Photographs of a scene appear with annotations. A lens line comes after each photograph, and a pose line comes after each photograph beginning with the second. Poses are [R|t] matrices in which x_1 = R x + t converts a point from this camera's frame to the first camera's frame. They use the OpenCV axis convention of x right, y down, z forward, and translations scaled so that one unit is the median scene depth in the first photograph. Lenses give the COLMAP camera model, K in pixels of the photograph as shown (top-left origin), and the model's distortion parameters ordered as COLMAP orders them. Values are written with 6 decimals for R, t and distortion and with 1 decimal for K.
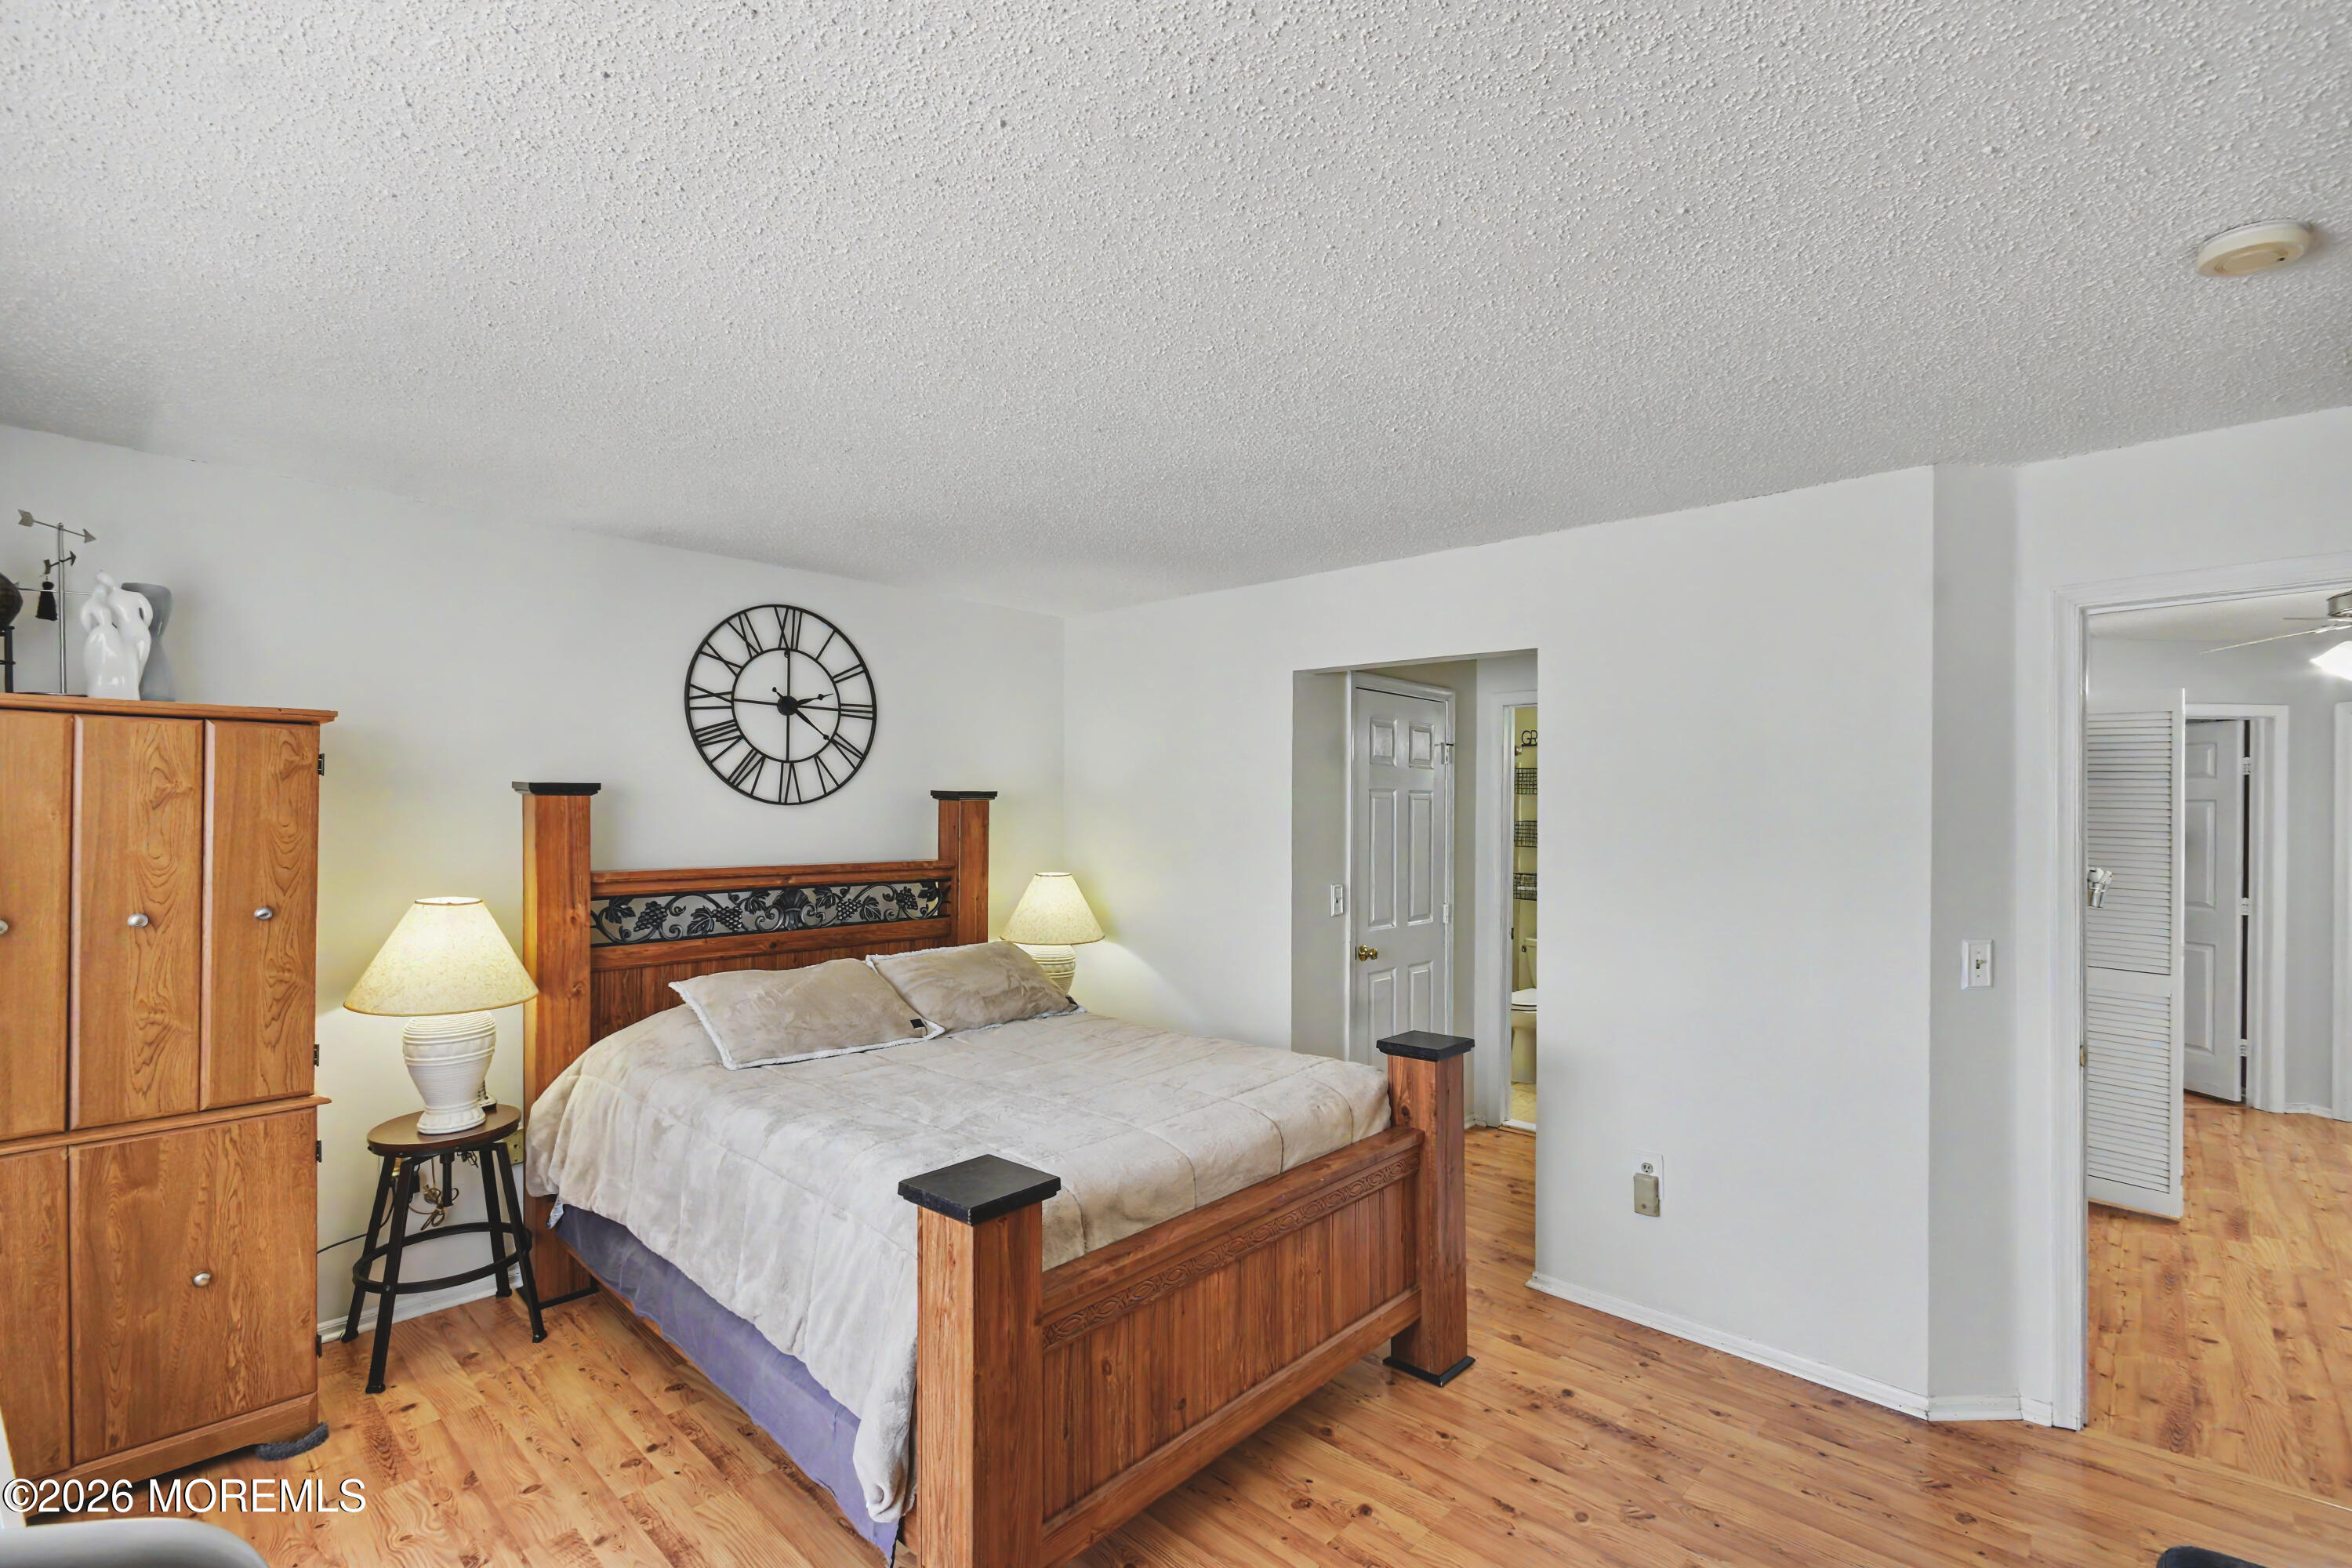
lens RADIAL K [[1052.7, 0, 1164.0], [0, 1052.7, 786.5], [0, 0, 1]] dist [-0.002200, -0.000502]
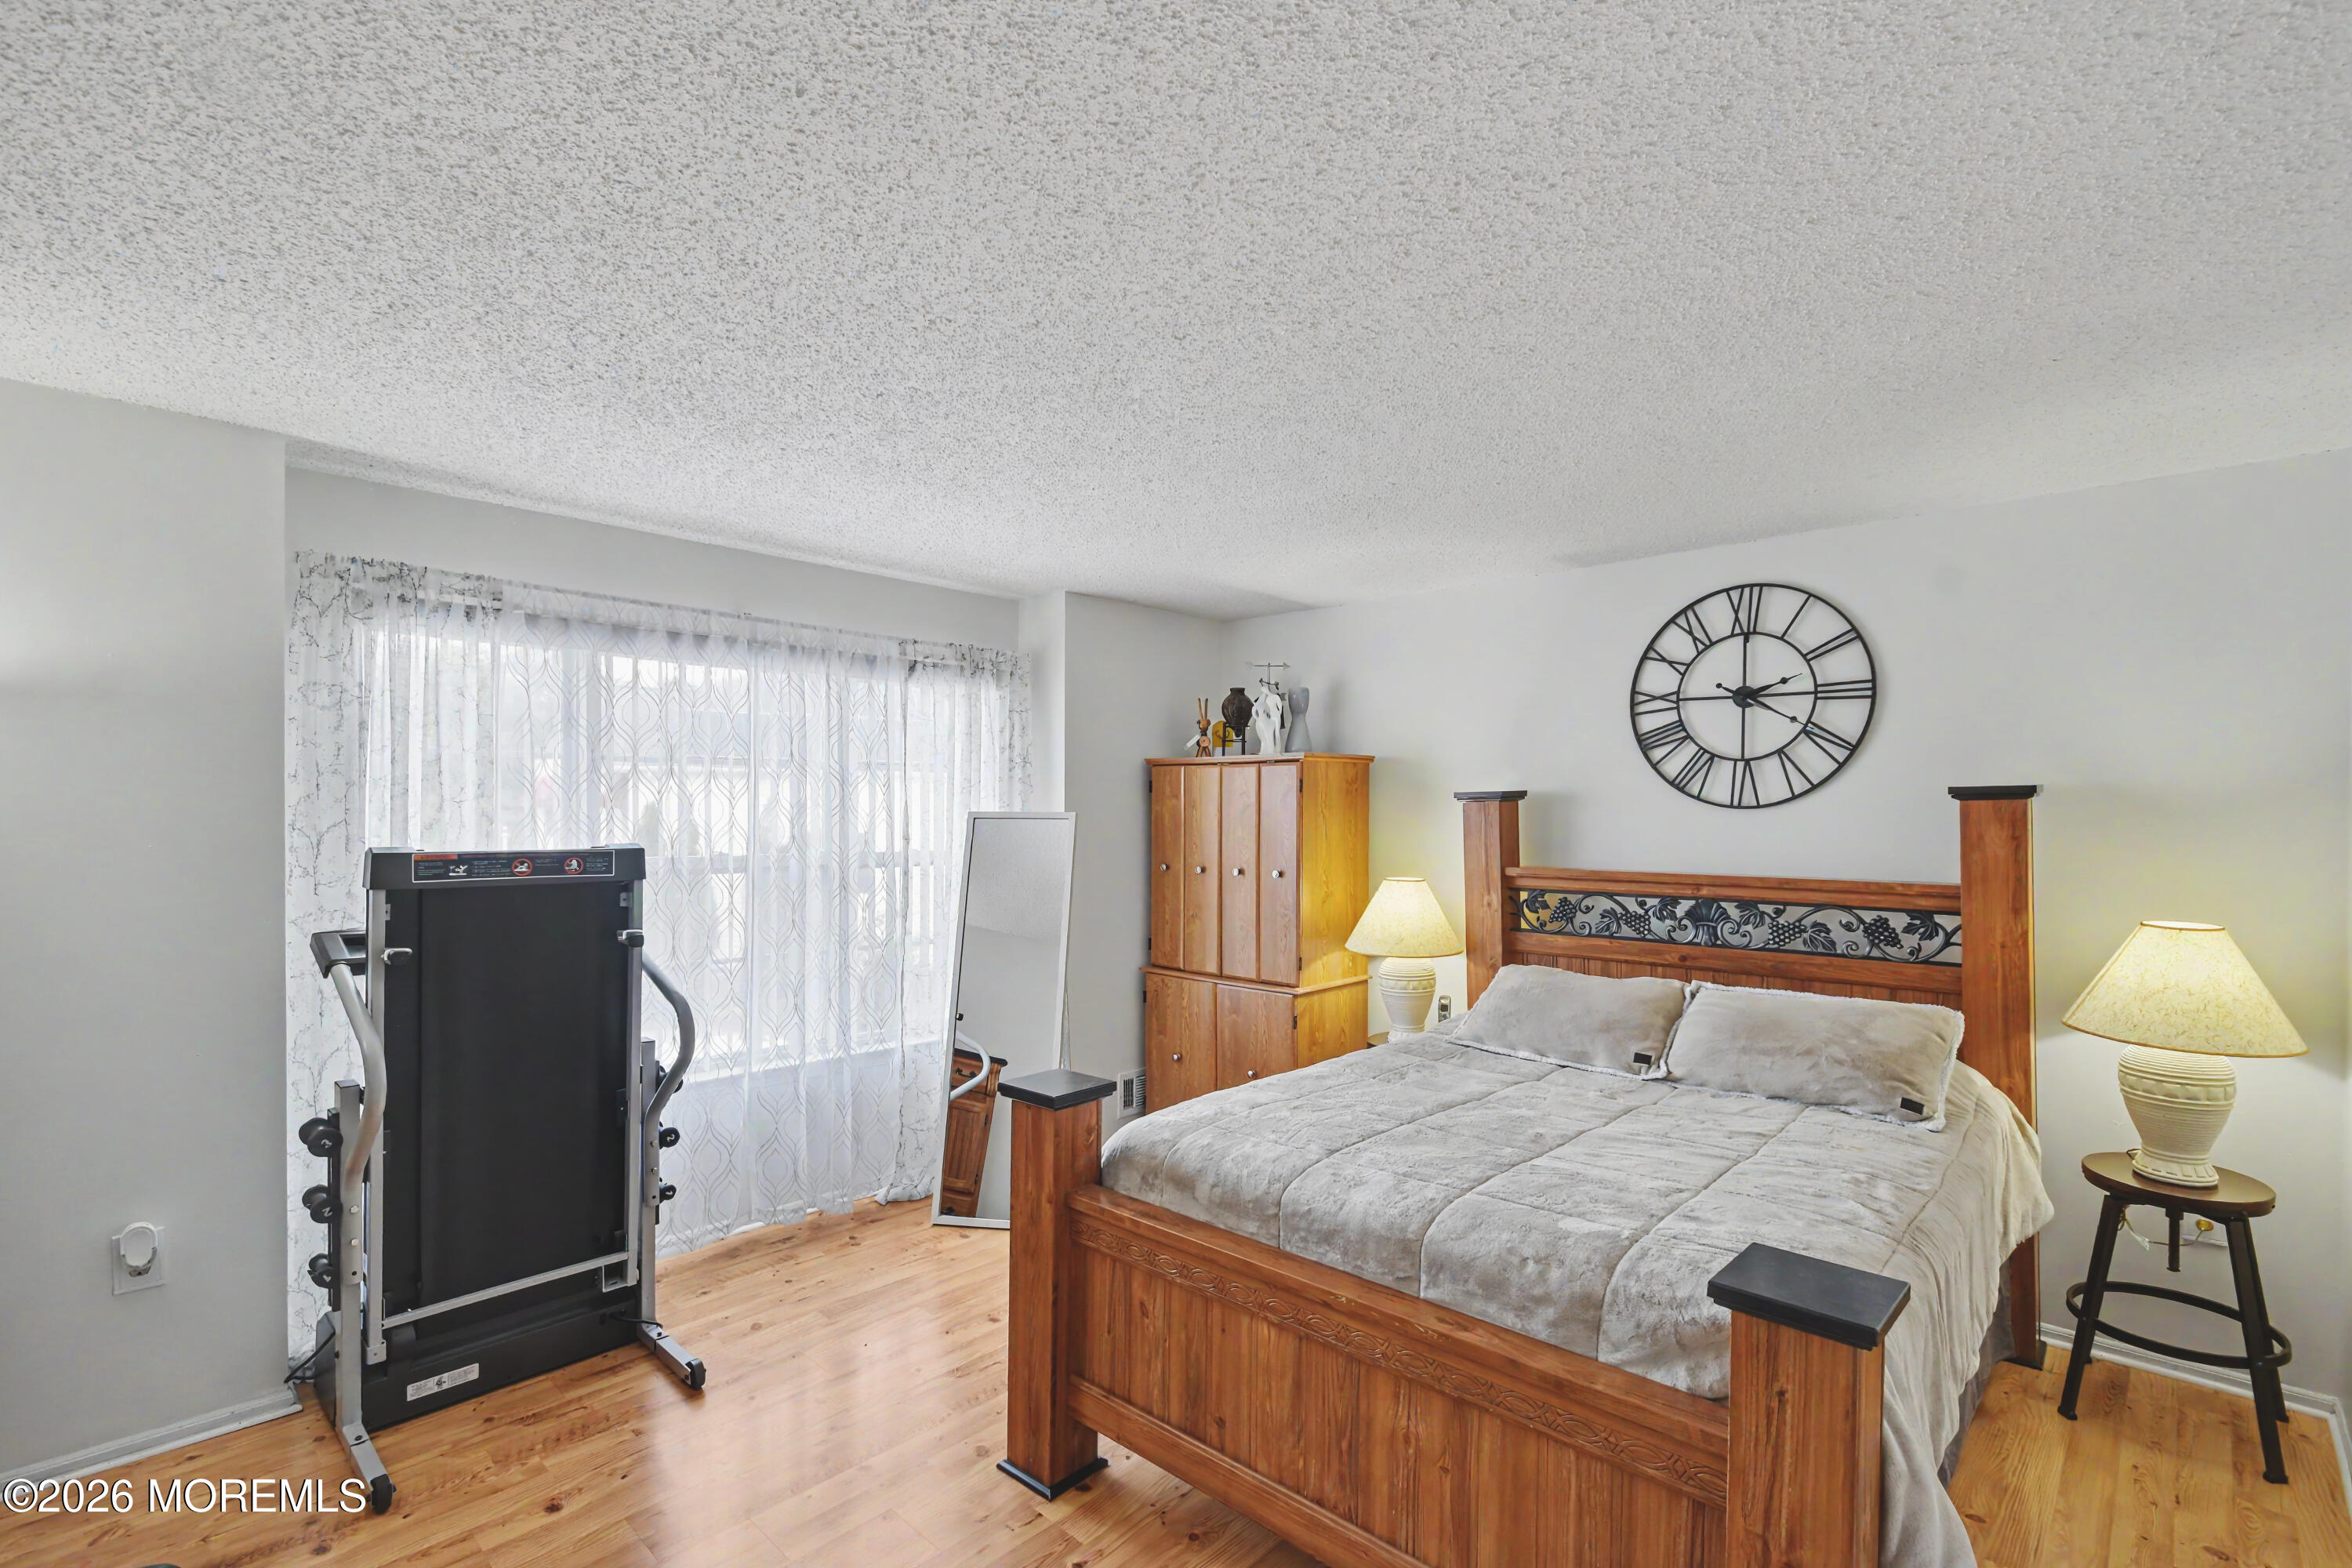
lens RADIAL K [[1052.7, 0, 1164.0], [0, 1052.7, 786.5], [0, 0, 1]] dist [-0.002200, -0.000502]
pose [[0.005839, -0.027272, -0.999611, 0.547543], [0.020170, 0.999428, -0.027150, 0.013622], [0.999780, -0.020004, 0.006386, 0.519553]]
